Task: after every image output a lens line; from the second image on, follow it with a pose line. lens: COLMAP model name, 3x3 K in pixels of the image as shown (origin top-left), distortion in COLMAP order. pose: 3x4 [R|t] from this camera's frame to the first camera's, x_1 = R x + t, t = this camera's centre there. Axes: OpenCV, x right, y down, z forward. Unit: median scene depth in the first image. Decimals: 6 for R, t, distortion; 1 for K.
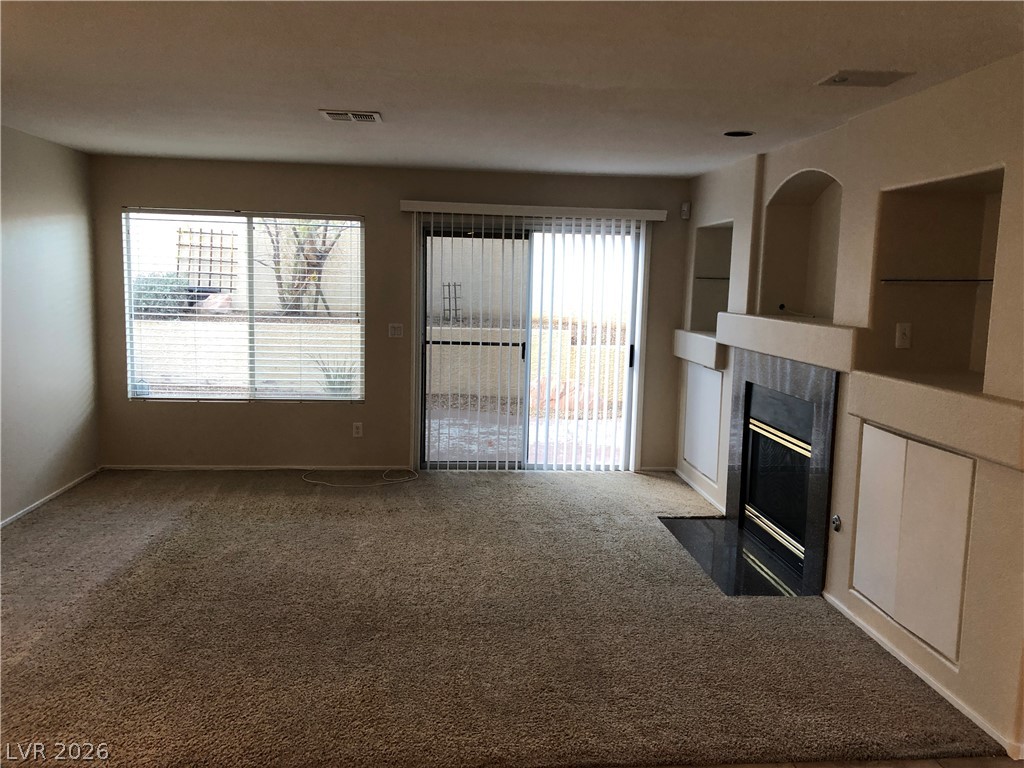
lens RADIAL K [[835.8, 0, 517.5], [0, 835.8, 380.8], [0, 0, 1]] dist [0.050523, -0.052880]
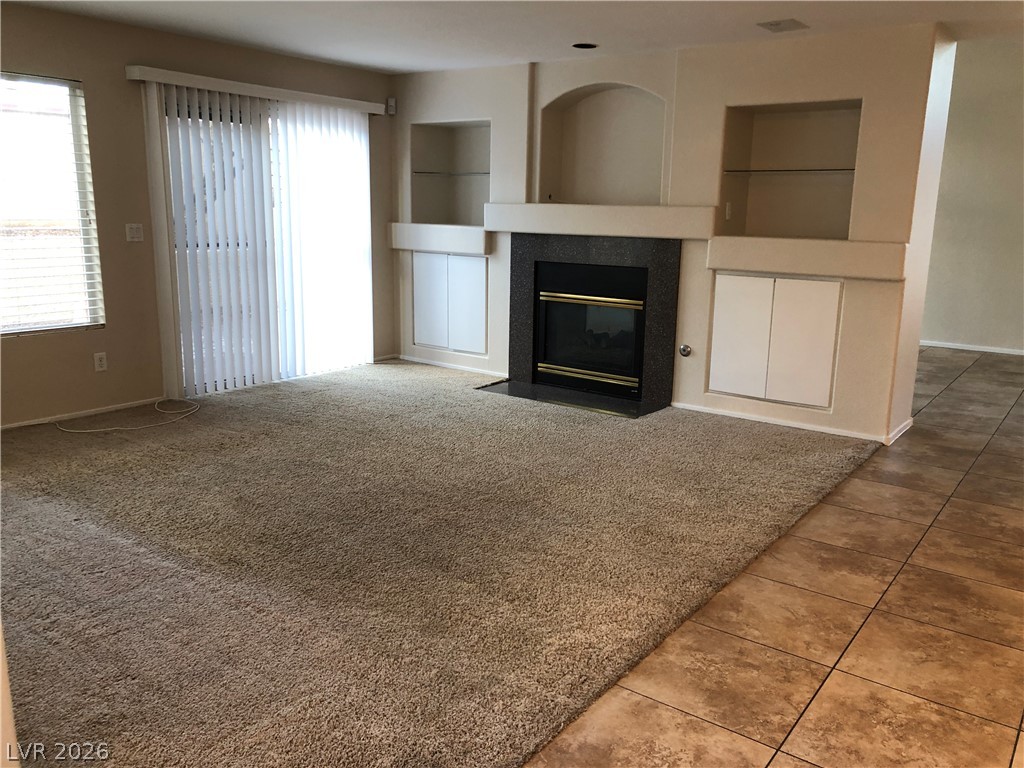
lens RADIAL K [[835.8, 0, 520.6], [0, 835.8, 386.2], [0, 0, 1]] dist [0.050523, -0.052880]
pose [[0.664820, -0.172384, 0.726841, -0.593898], [0.088471, 0.984331, 0.152531, -0.006398], [-0.741746, -0.037101, 0.669654, 0.197310]]
